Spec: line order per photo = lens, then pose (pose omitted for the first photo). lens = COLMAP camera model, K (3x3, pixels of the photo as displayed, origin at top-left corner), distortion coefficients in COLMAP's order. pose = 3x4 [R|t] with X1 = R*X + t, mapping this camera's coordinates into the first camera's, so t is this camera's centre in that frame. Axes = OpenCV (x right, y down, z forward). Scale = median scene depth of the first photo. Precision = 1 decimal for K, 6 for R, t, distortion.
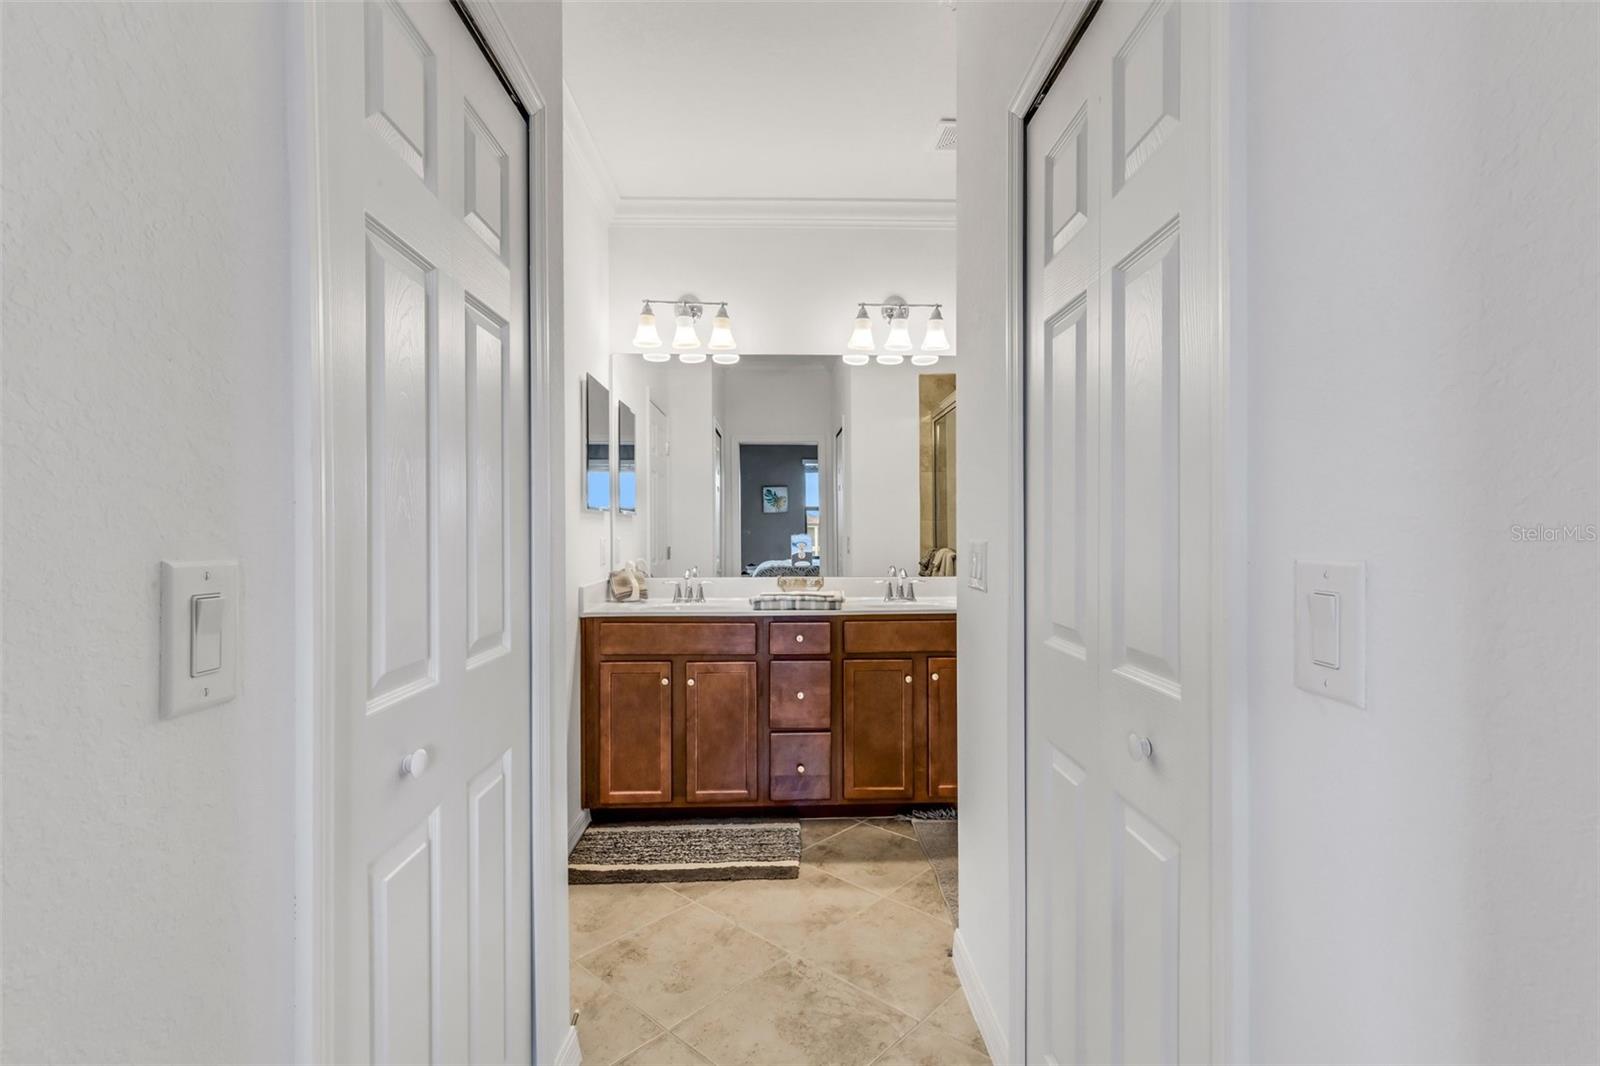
lens RADIAL K [[733.2, 0, 809.5], [0, 733.2, 530.2], [0, 0, 1]] dist [-0.000972, -0.000362]
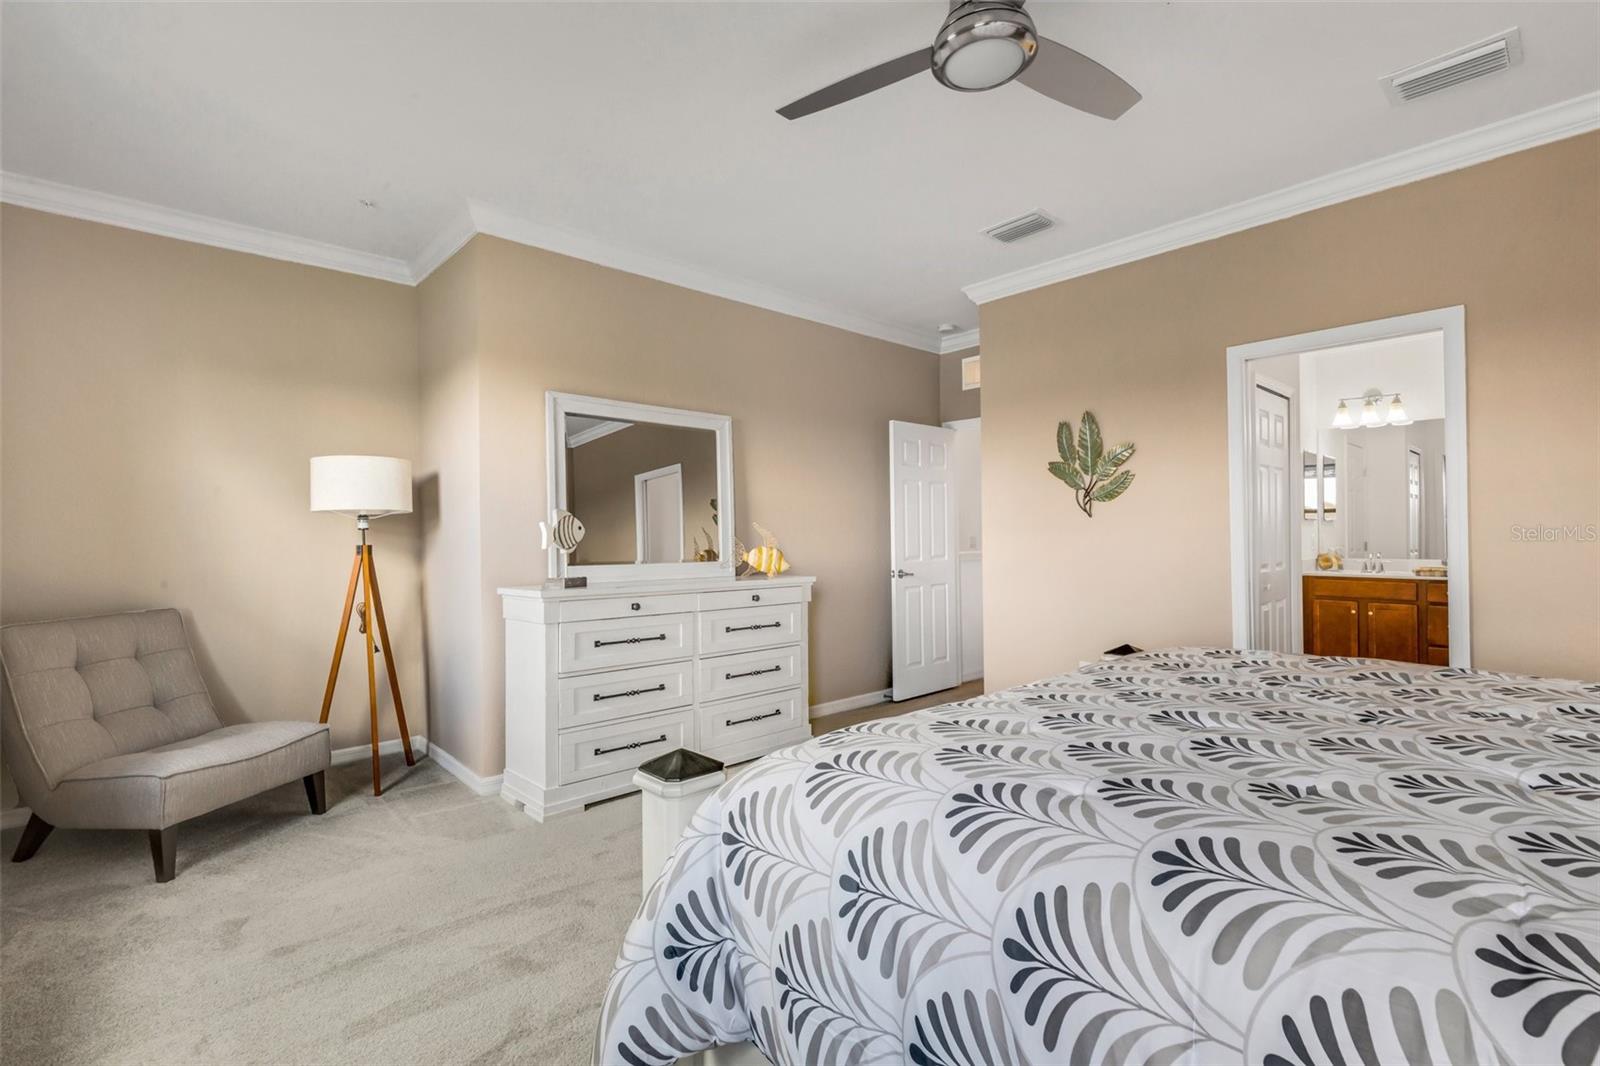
lens RADIAL K [[733.2, 0, 809.9], [0, 733.2, 529.7], [0, 0, 1]] dist [-0.000972, -0.000362]
pose [[0.651295, -0.003157, -0.758818, 0.307366], [0.001112, 0.999994, -0.003206, 0.003754], [0.758824, 0.001244, 0.651295, -1.225696]]
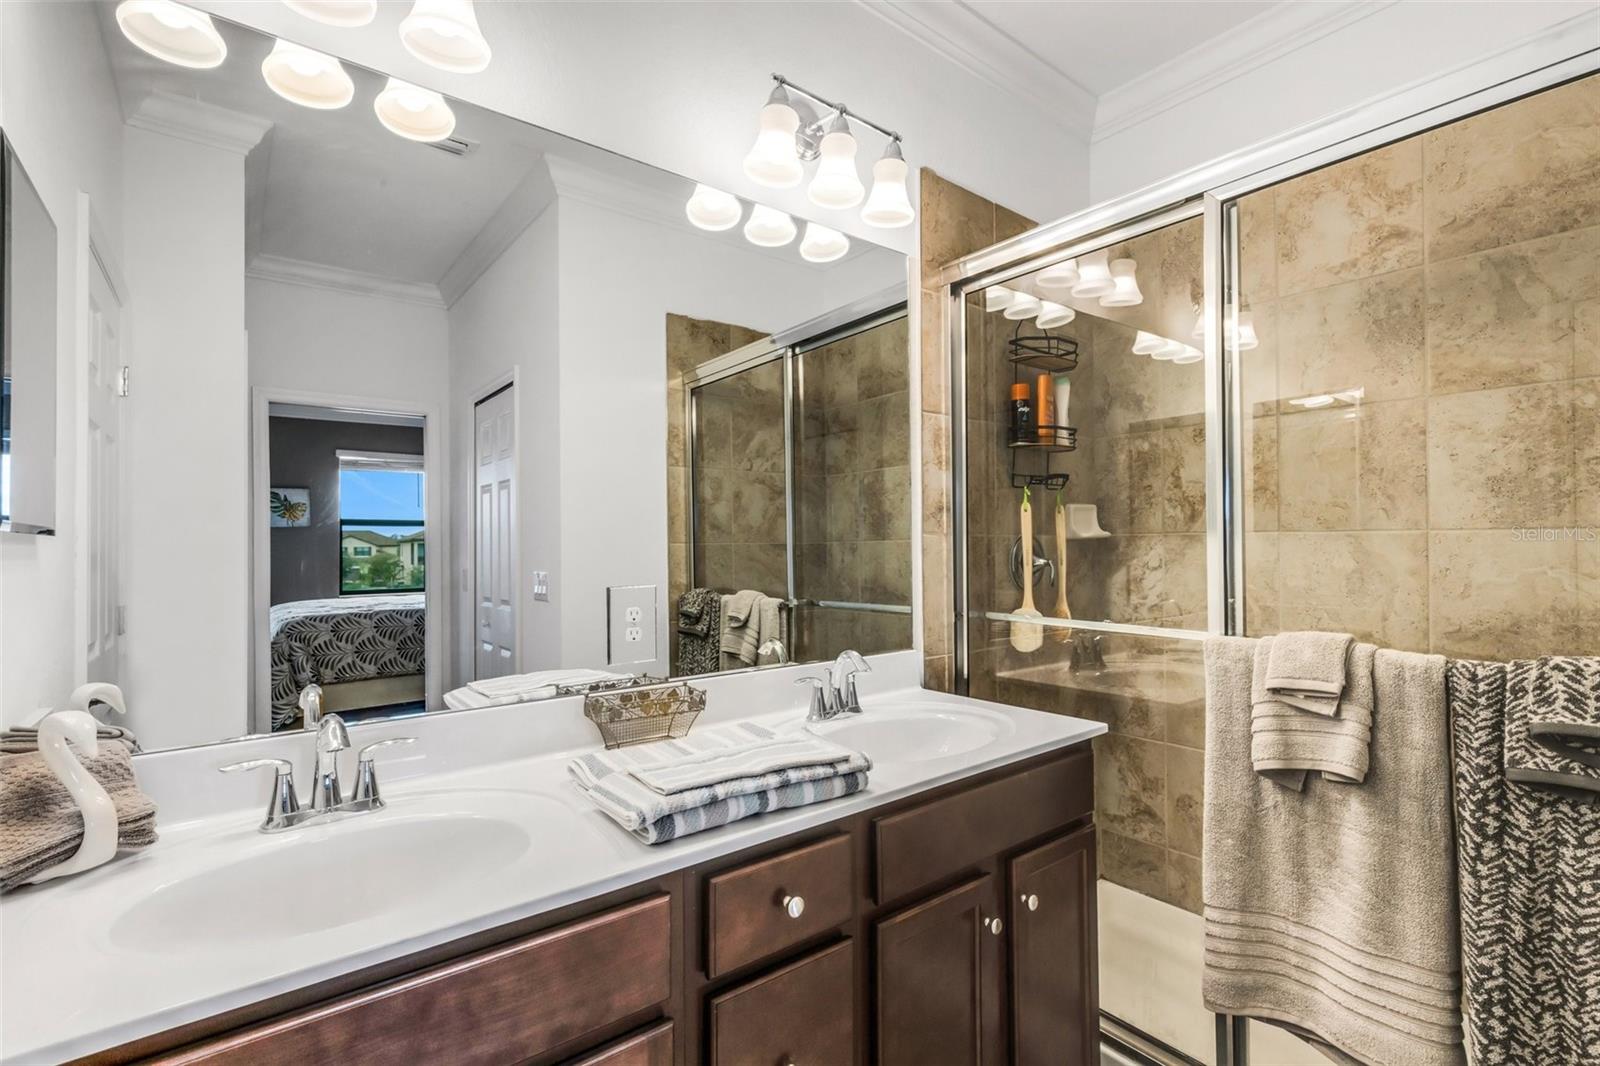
lens RADIAL K [[733.2, 0, 797.1], [0, 733.2, 531.8], [0, 0, 1]] dist [-0.000972, -0.000362]
pose [[0.810800, 0.002402, 0.585319, -0.208008], [0.008602, 0.999835, -0.016019, -0.020180], [-0.585260, 0.018023, 0.810645, 0.703680]]
